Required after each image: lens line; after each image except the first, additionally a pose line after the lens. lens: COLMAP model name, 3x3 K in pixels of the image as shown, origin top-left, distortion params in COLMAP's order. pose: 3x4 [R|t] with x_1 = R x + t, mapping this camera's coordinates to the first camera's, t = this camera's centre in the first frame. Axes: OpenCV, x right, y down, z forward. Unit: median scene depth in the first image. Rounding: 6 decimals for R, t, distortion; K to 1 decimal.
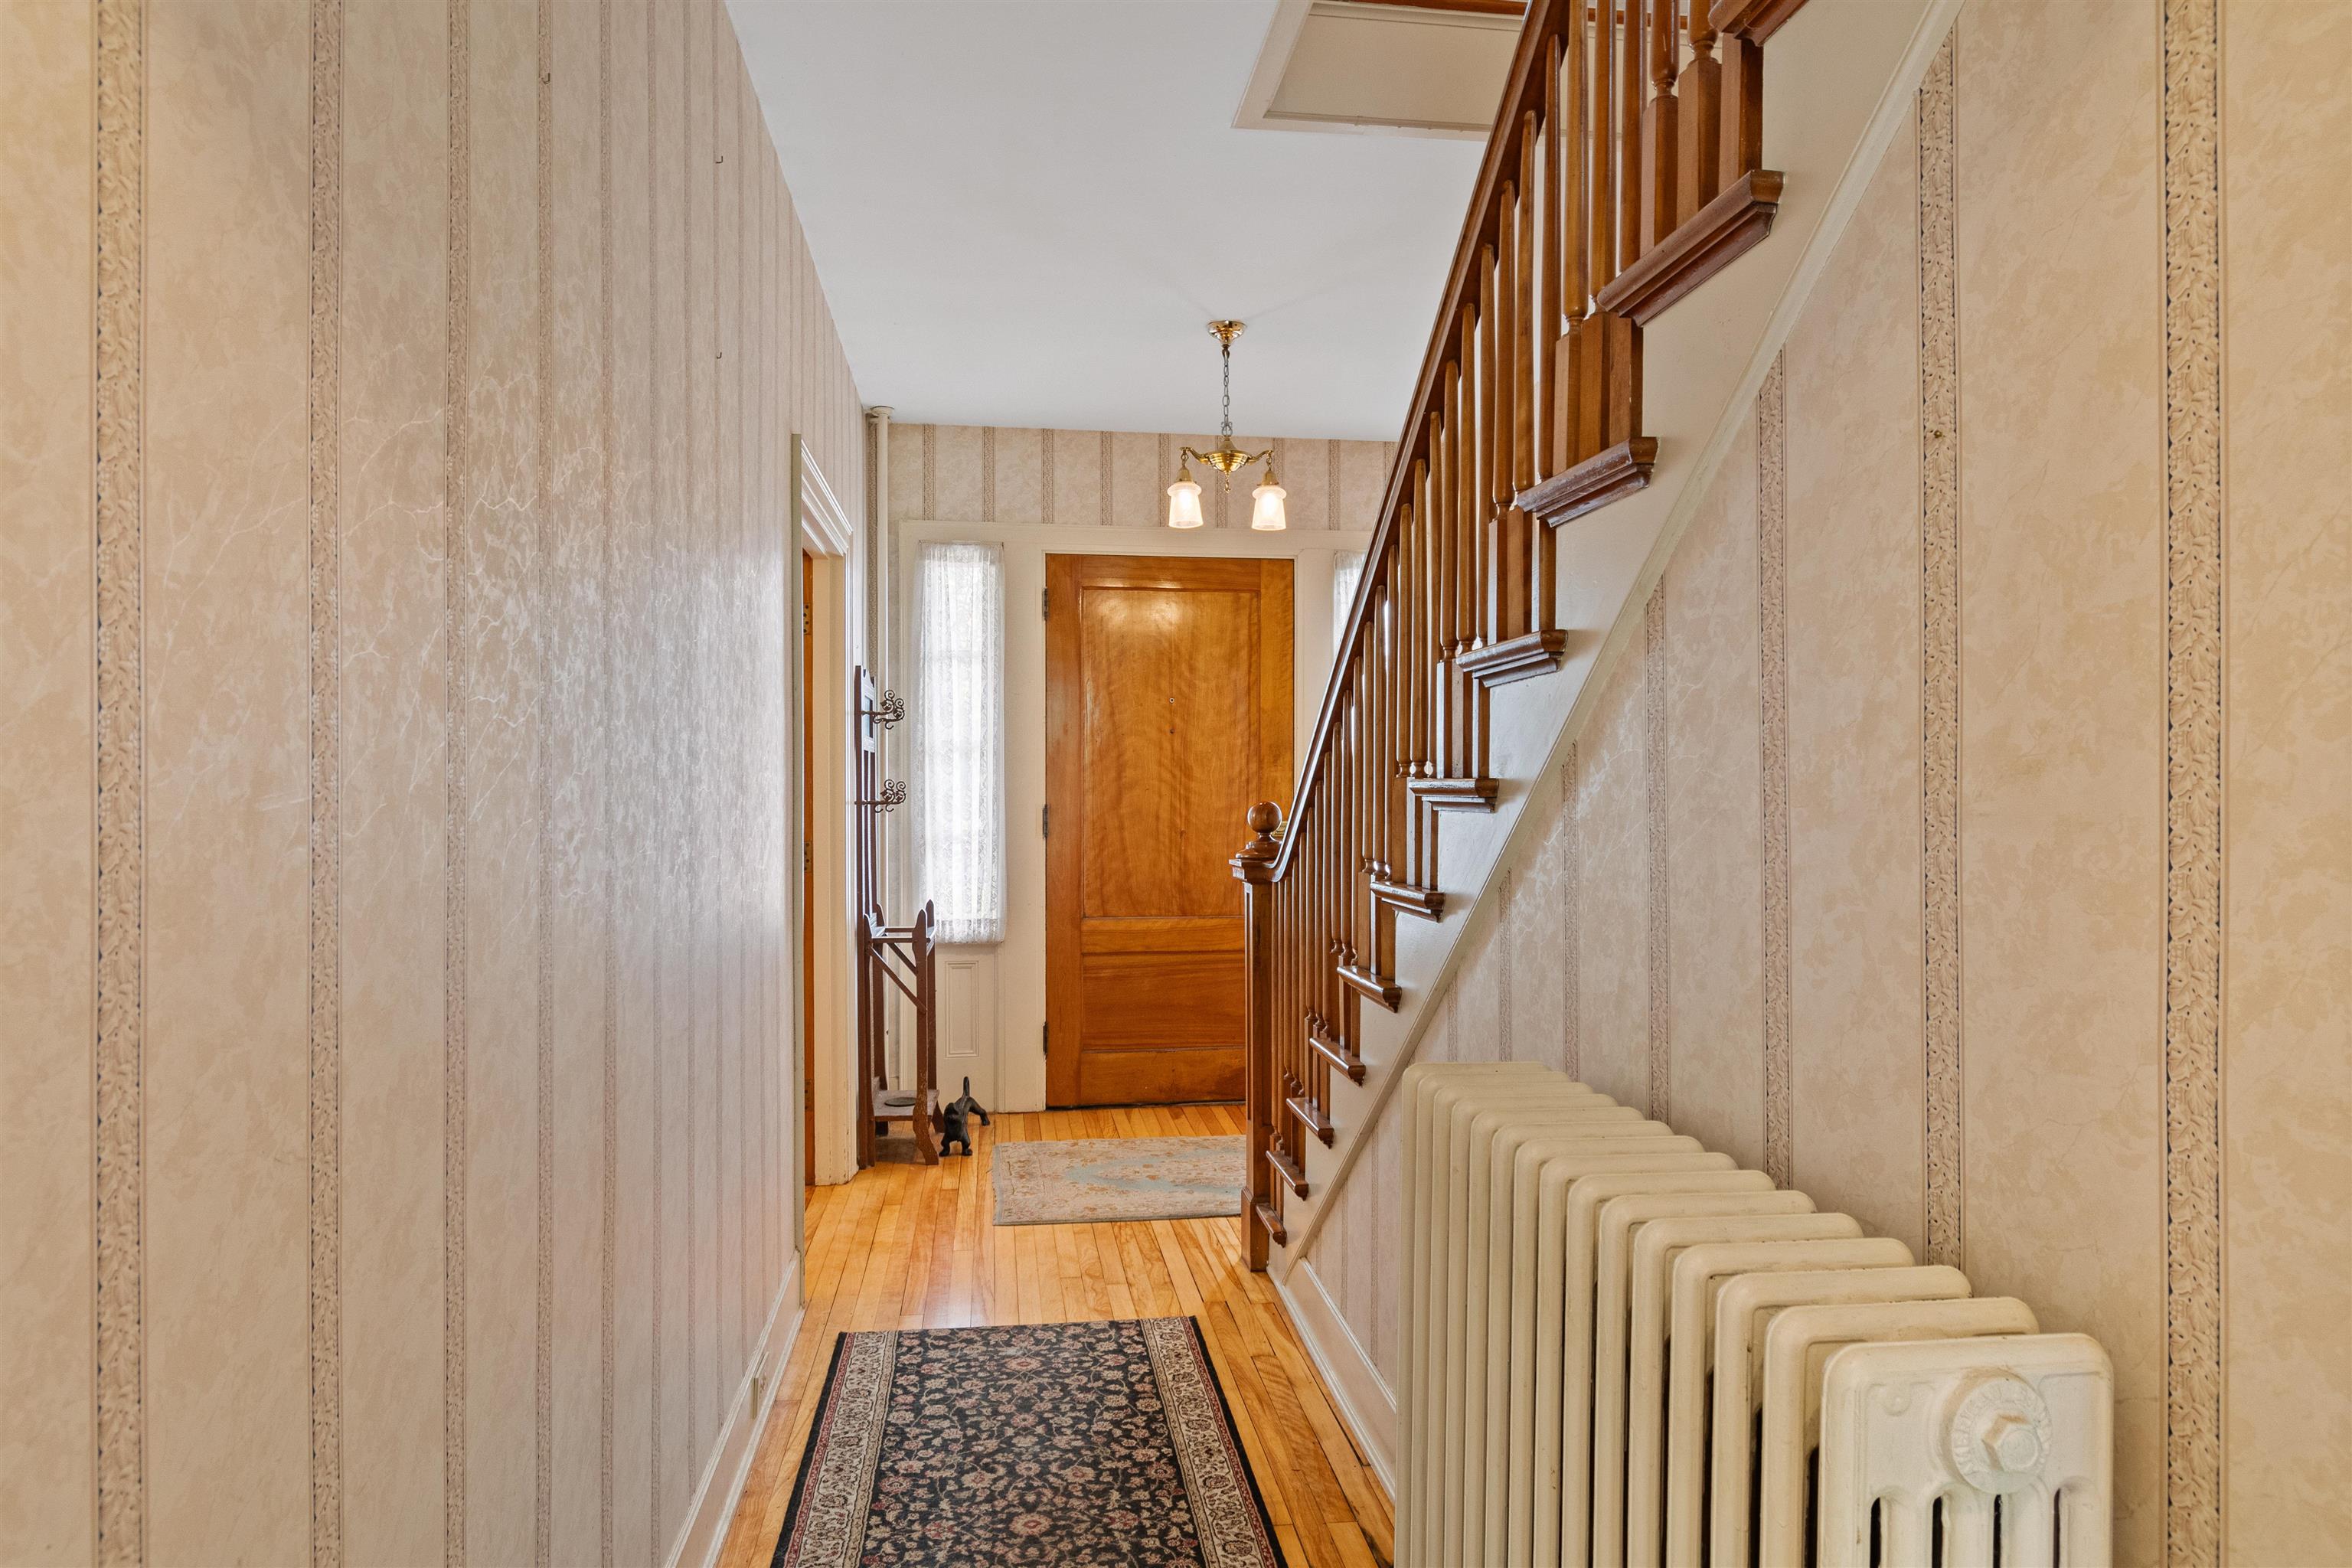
lens RADIAL K [[1408.5, 0, 1179.4], [0, 1408.5, 781.4], [0, 0, 1]] dist [-0.033558, -0.000019]
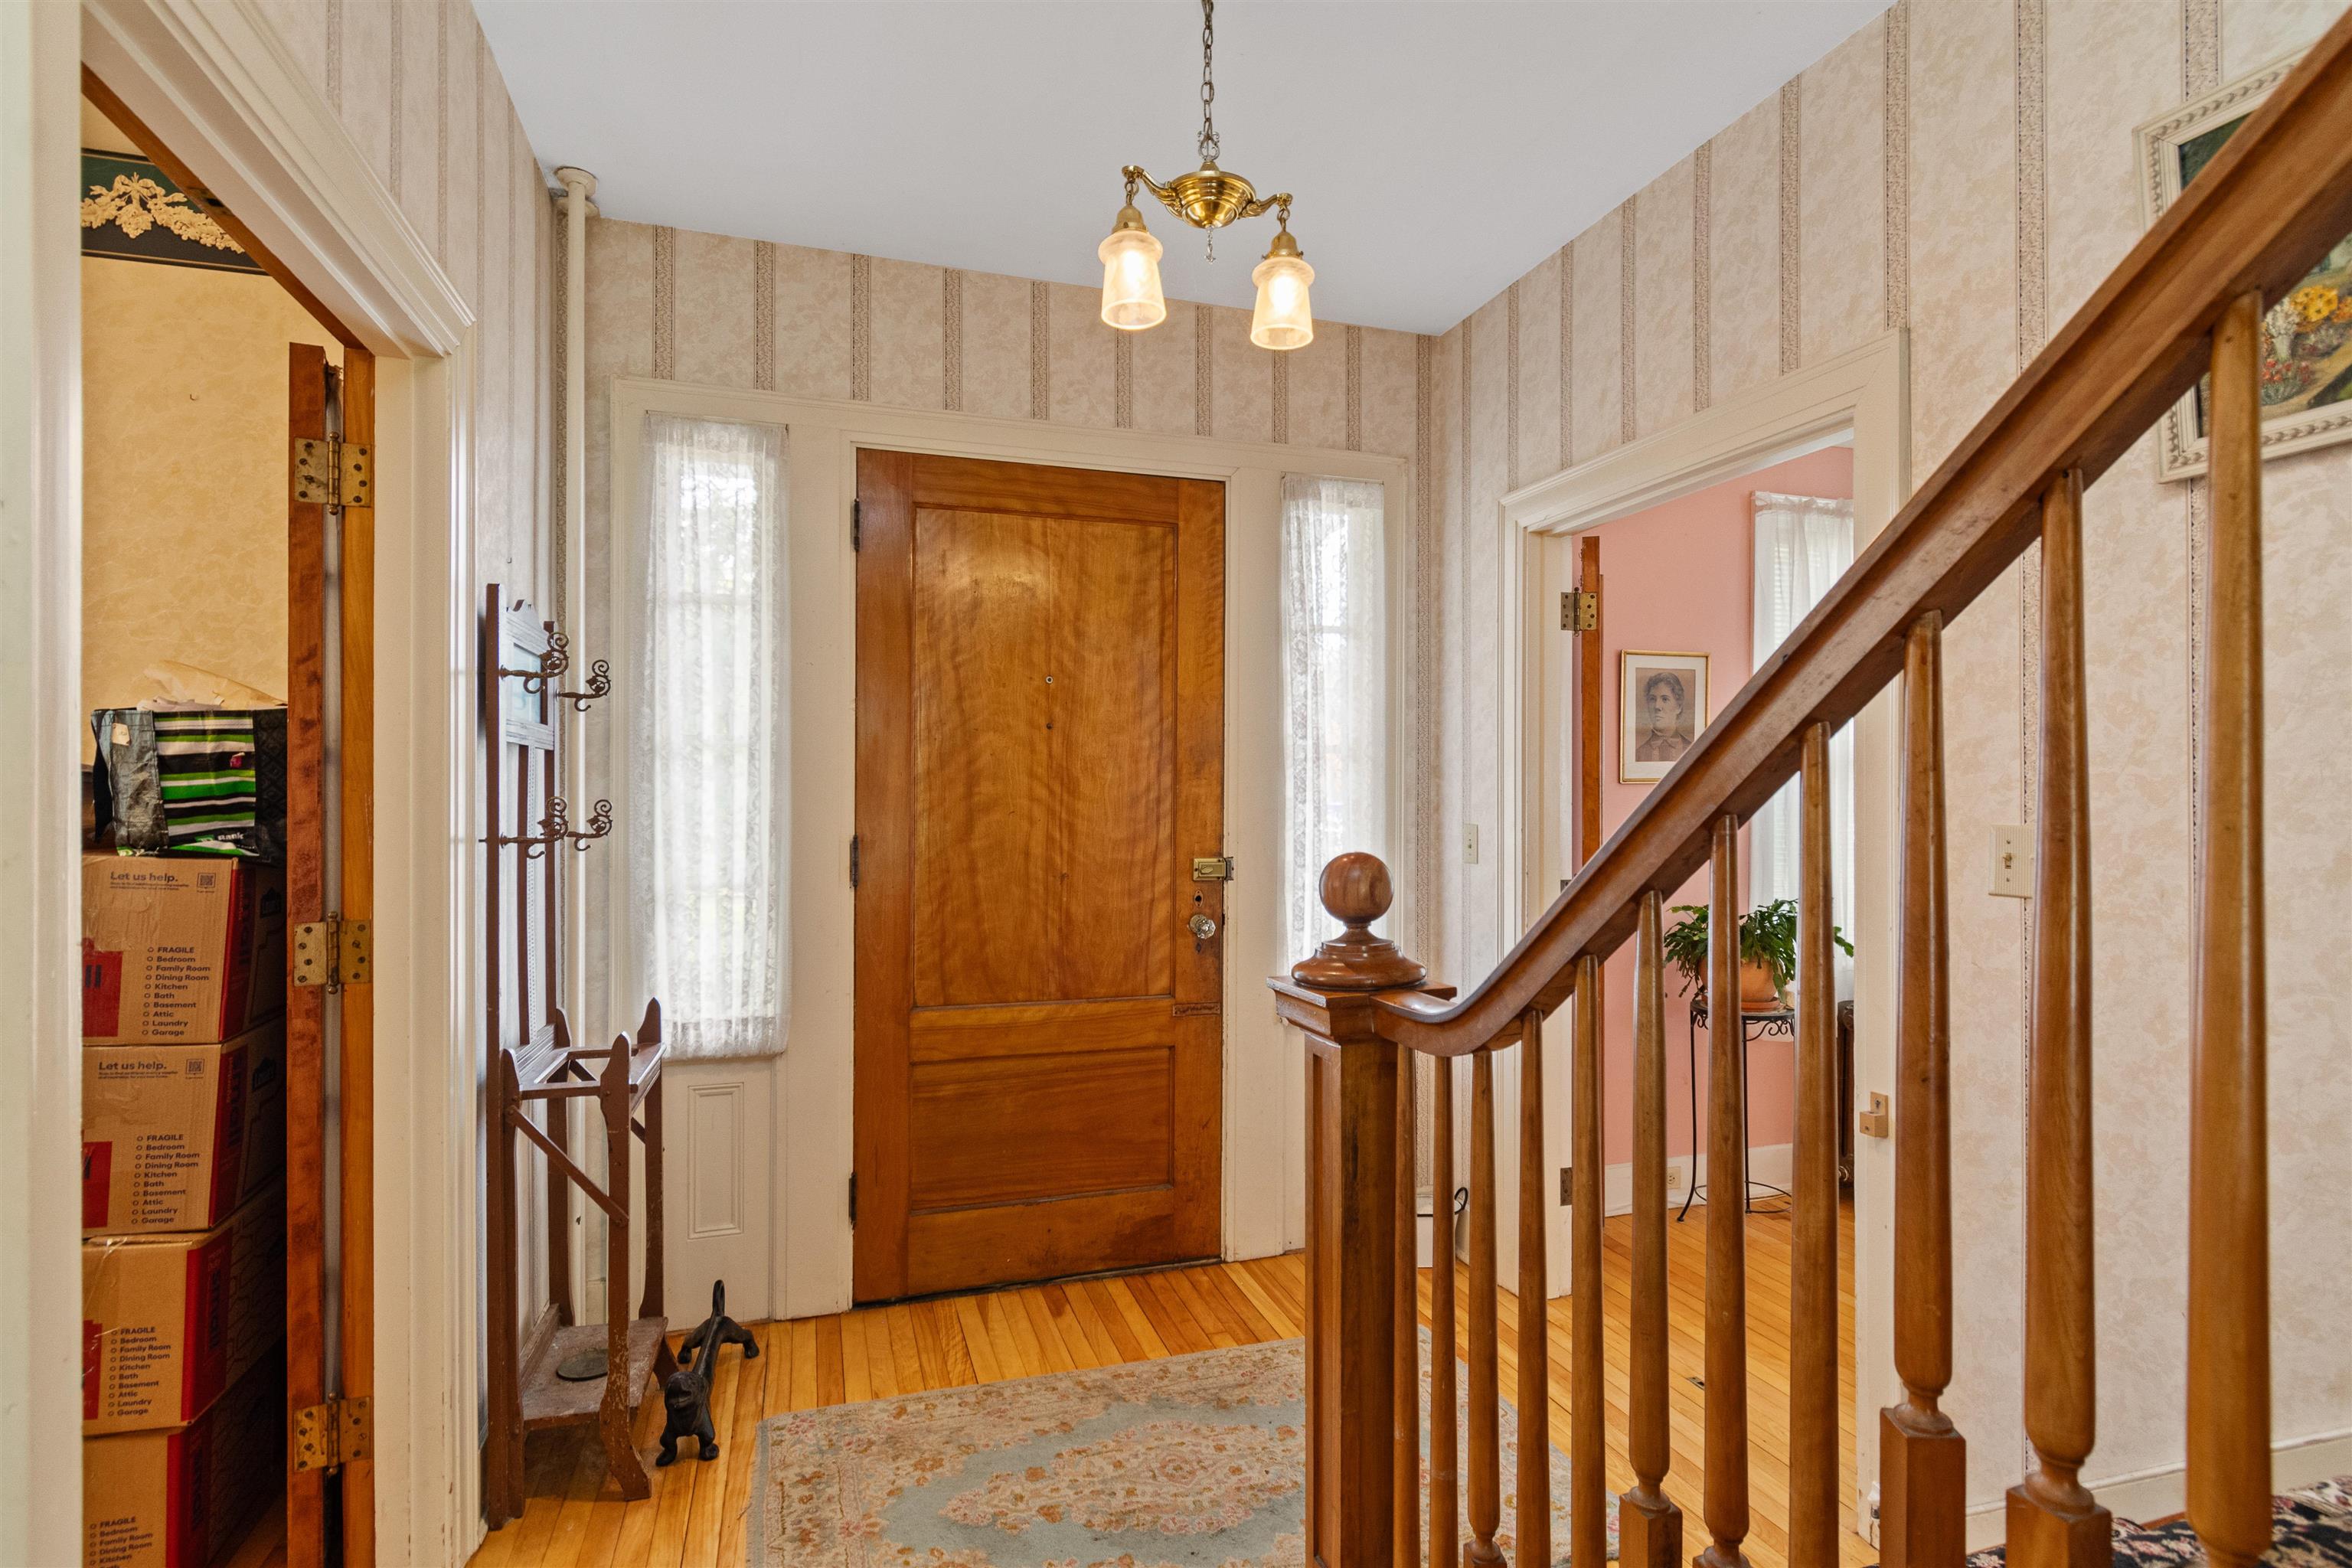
lens RADIAL K [[1149.0, 0, 1172.3], [0, 1149.0, 793.2], [0, 0, 1]] dist [0.002144, -0.005508]
pose [[0.984900, 0.004479, 0.173067, -0.042608], [-0.004074, 0.999988, -0.002697, -0.002243], [-0.173077, 0.001951, 0.984906, 0.452283]]
